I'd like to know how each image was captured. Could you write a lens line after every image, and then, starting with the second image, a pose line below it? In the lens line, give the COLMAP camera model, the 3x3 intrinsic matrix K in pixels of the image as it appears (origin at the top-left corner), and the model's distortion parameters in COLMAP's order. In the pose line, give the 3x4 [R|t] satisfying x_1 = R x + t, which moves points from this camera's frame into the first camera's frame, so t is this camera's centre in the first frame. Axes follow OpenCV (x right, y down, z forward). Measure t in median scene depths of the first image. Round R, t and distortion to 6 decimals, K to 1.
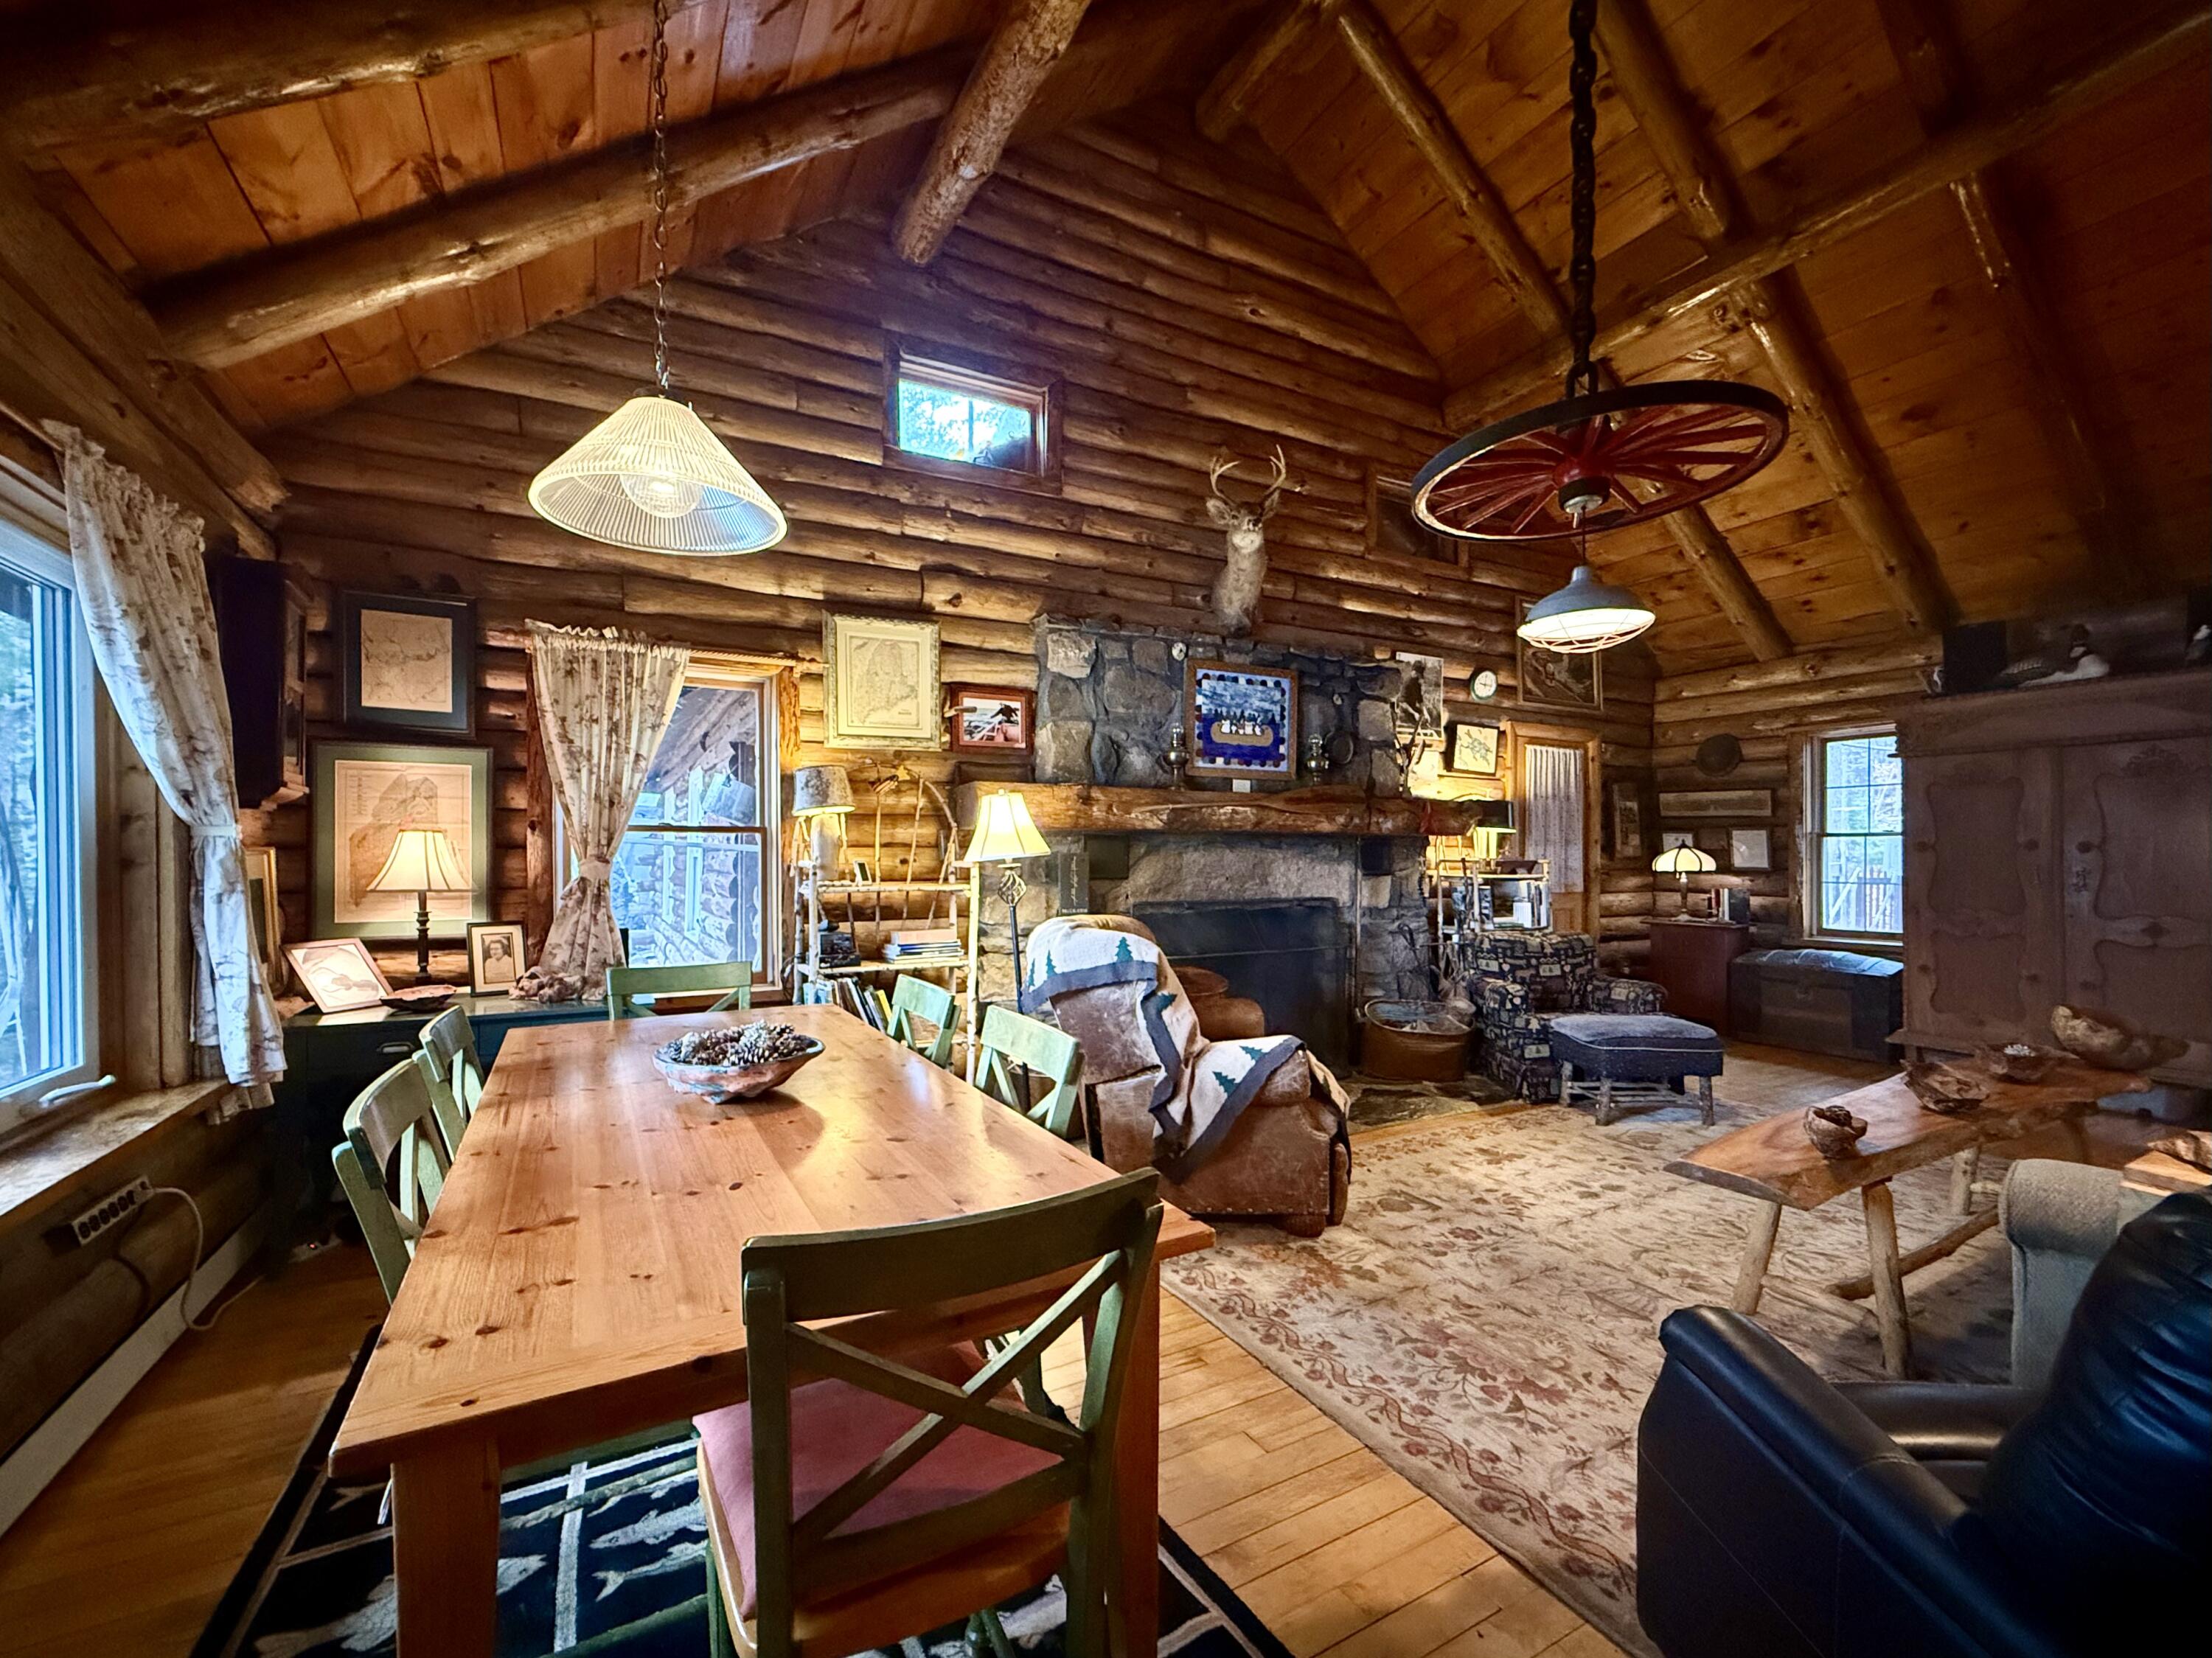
lens RADIAL K [[910.1, 0, 1102.8], [0, 910.1, 865.2], [0, 0, 1]] dist [-0.000581, -0.000588]
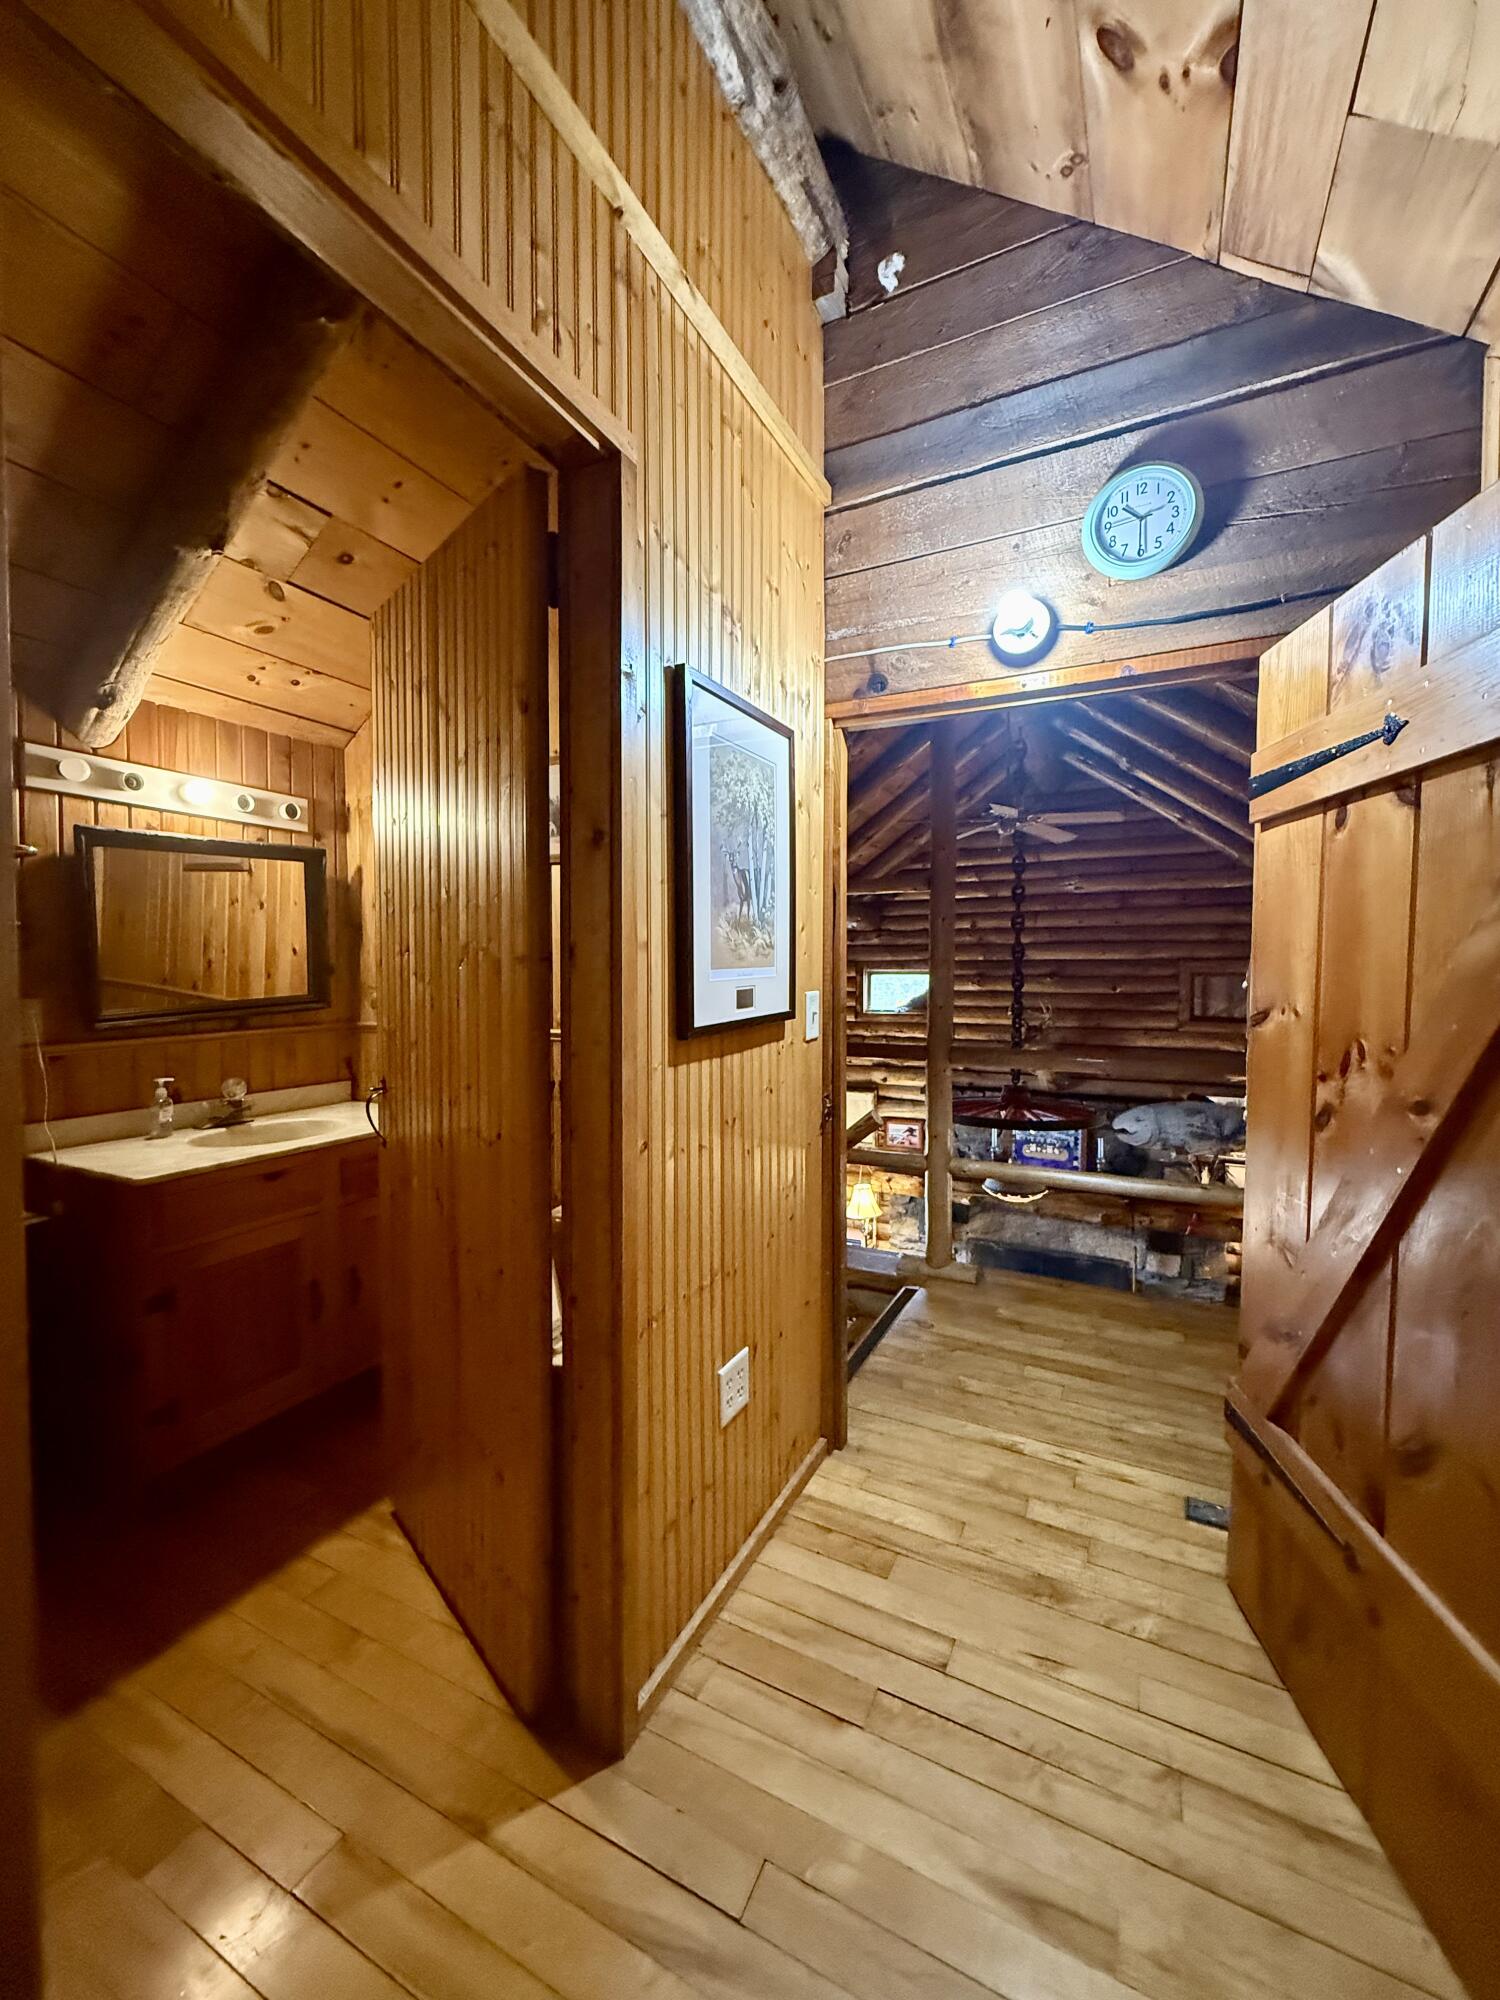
lens RADIAL K [[802.6, 0, 742.4], [0, 802.6, 992.3], [0, 0, 1]] dist [0.000758, -0.000024]
pose [[0.564793, 0.032680, -0.824585, 1.092575], [-0.007959, 0.999385, 0.034156, -0.504755], [0.825194, -0.012728, 0.564706, -0.320270]]
